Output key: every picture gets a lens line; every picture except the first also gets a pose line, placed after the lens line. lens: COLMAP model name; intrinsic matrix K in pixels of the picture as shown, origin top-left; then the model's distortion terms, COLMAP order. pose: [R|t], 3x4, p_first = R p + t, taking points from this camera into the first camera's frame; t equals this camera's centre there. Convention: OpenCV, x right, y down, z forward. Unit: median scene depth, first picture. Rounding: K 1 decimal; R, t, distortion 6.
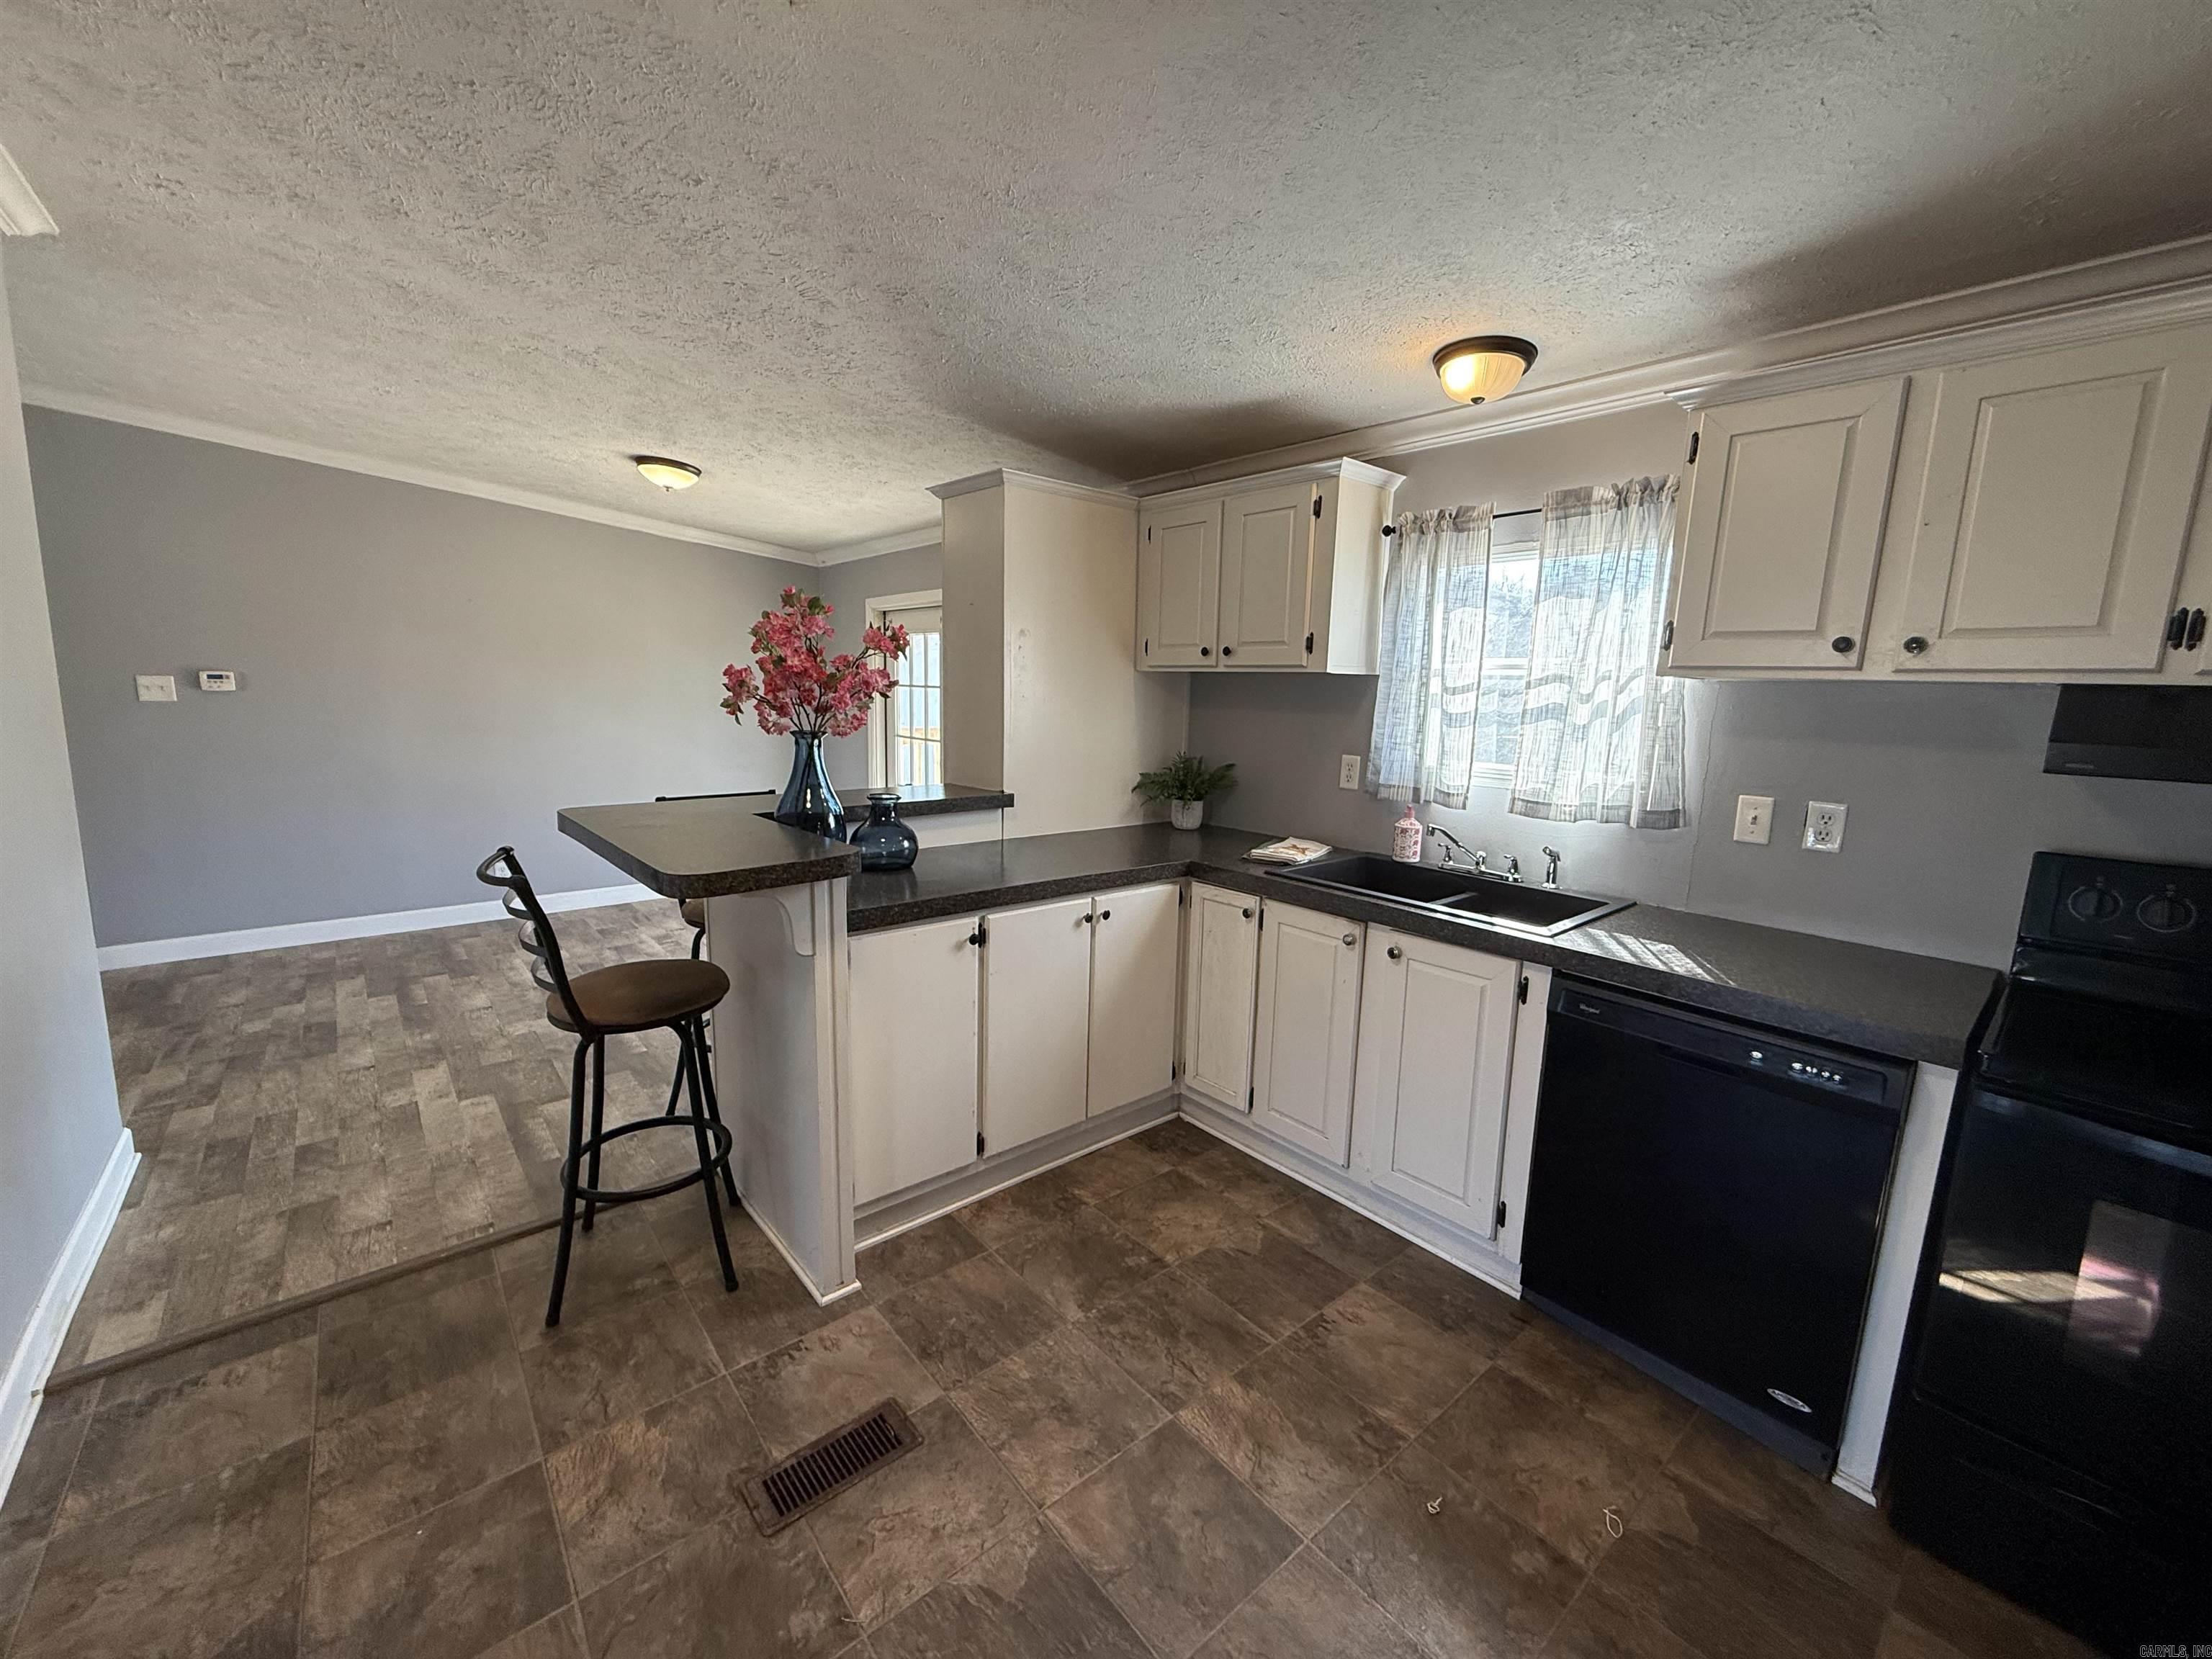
lens RADIAL K [[875.6, 0, 1100.8], [0, 875.6, 826.1], [0, 0, 1]] dist [0.000302, 0.000117]
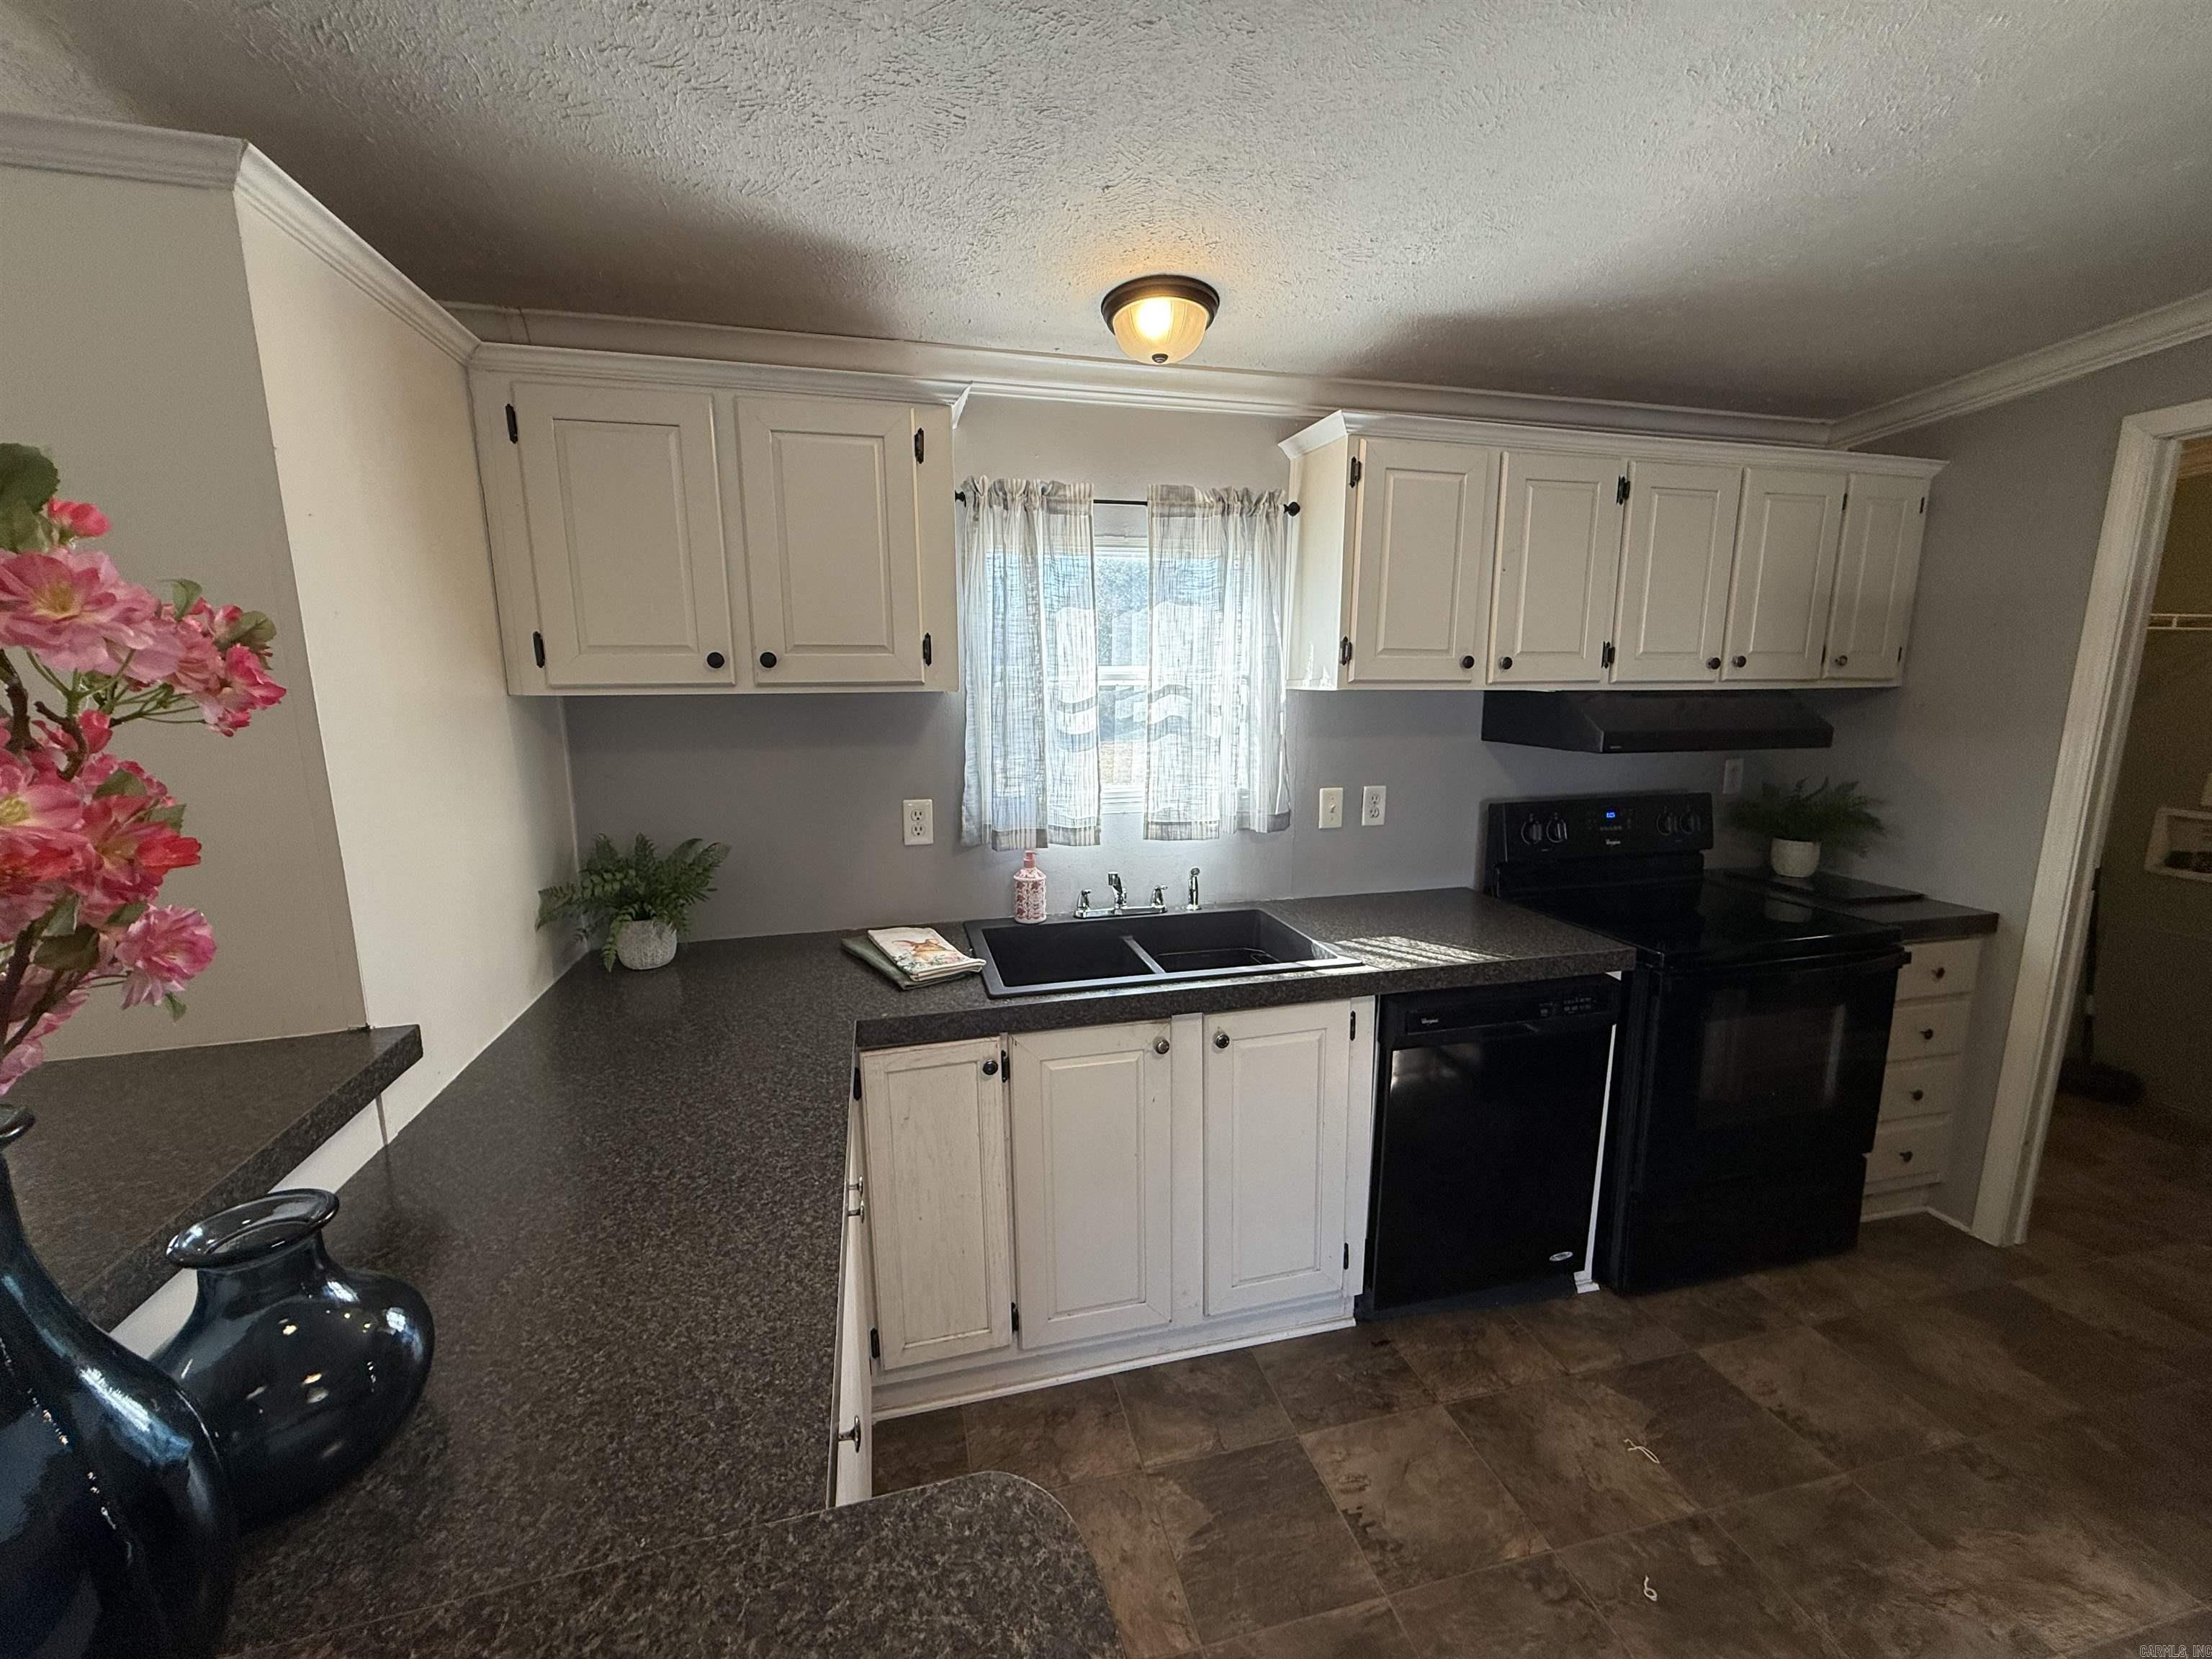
lens RADIAL K [[875.6, 0, 1100.5], [0, 875.6, 826.0], [0, 0, 1]] dist [0.000302, 0.000117]
pose [[0.447589, -0.178798, 0.876182, -0.369102], [0.158140, 0.980191, 0.119239, -0.154643], [-0.880145, 0.085190, 0.466998, 0.664079]]
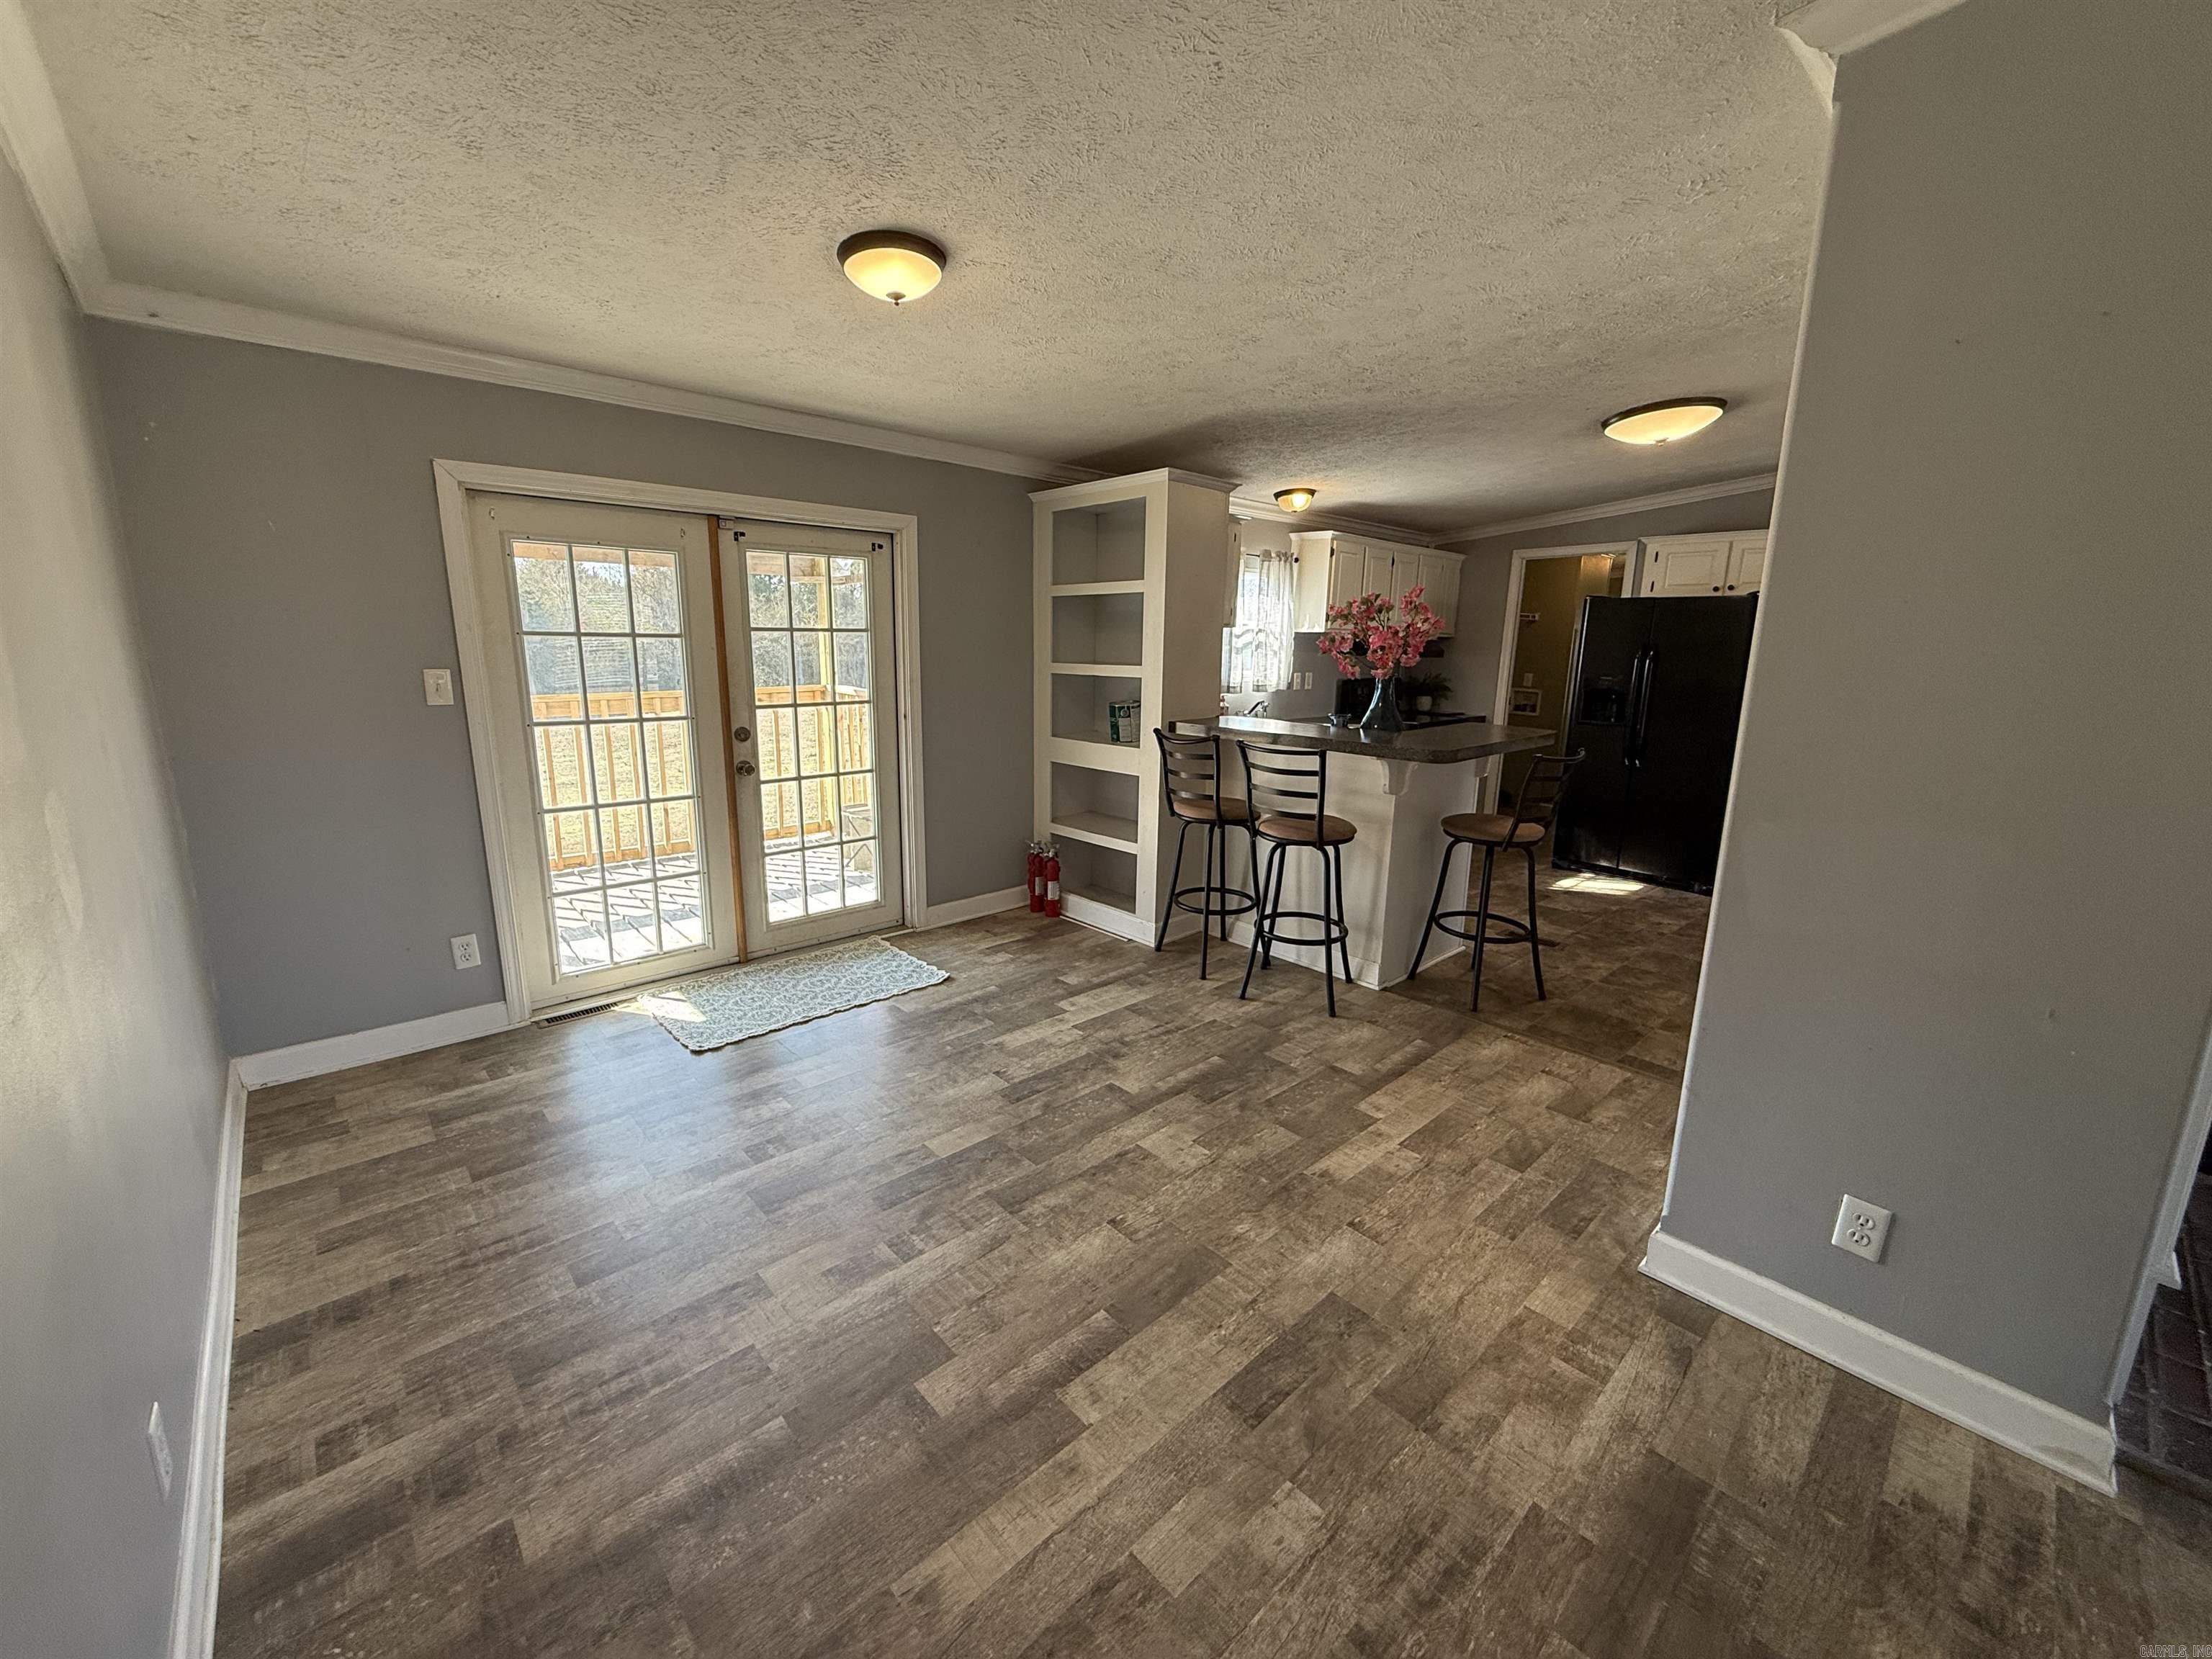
lens RADIAL K [[875.6, 0, 1102.2], [0, 875.6, 824.8], [0, 0, 1]] dist [0.000302, 0.000117]
pose [[-0.032771, -0.232593, 0.972022, -1.895522], [0.140637, 0.961795, 0.234887, -0.286959], [-0.989519, 0.144399, 0.001193, 1.532898]]
